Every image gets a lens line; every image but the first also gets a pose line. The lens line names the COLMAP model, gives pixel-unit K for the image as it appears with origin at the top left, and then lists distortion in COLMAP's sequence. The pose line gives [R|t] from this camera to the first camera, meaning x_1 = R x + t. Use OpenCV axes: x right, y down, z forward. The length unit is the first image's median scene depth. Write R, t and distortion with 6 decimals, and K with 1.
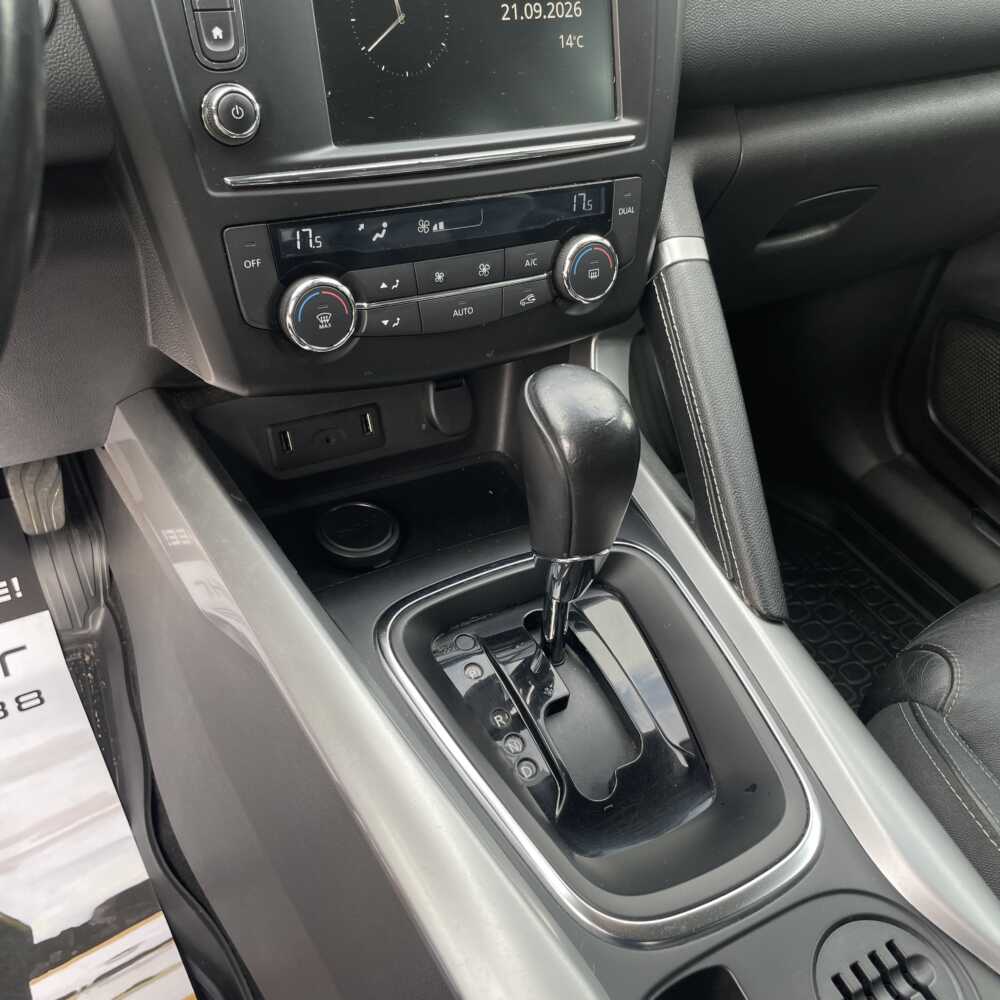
lens RADIAL K [[1017.5, 0, 500.0], [0, 1017.5, 500.0], [0, 0, 1]] dist [0.094993, -0.140573]
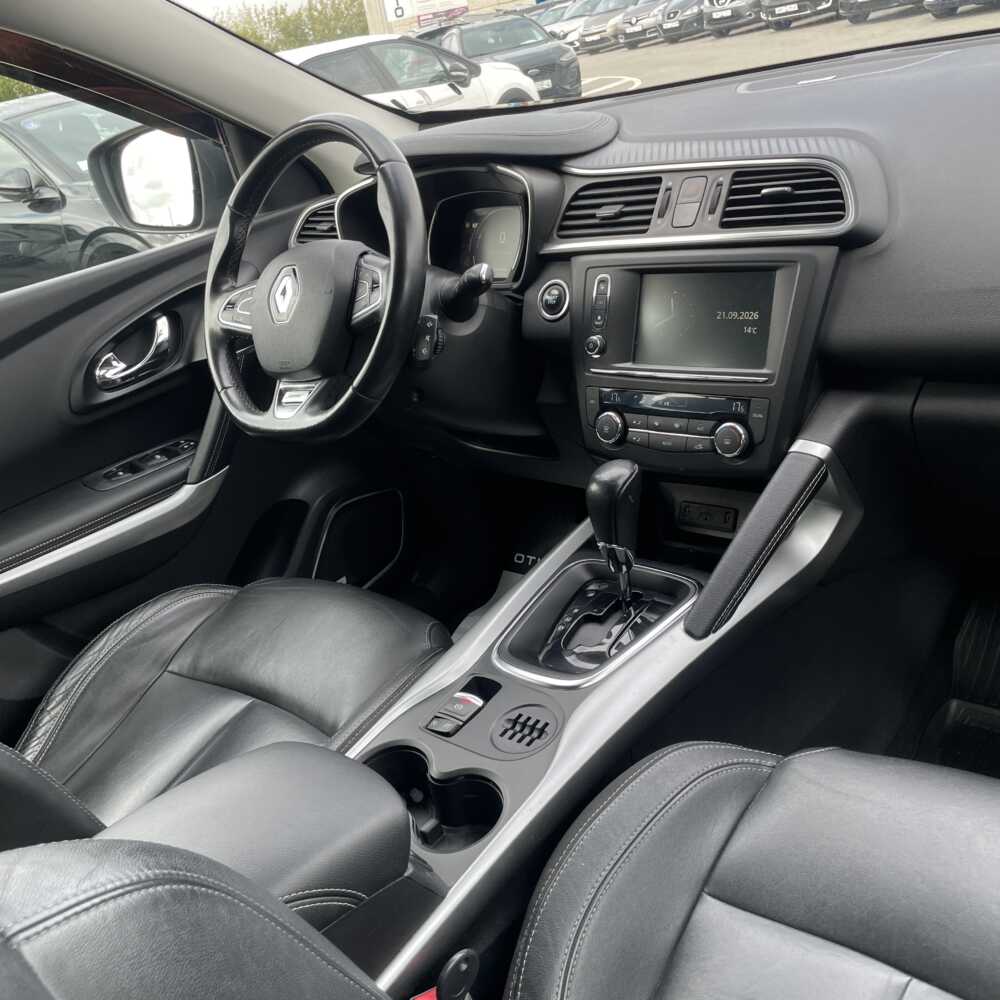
lens RADIAL K [[1012.6, 0, 500.0], [0, 1012.6, 500.0], [0, 0, 1]] dist [0.104302, -0.146723]
pose [[0.317316, 0.223526, -0.921600, 1.754724], [-0.416735, 0.905827, 0.076214, -0.091373], [0.851846, 0.359879, 0.380584, -0.048529]]
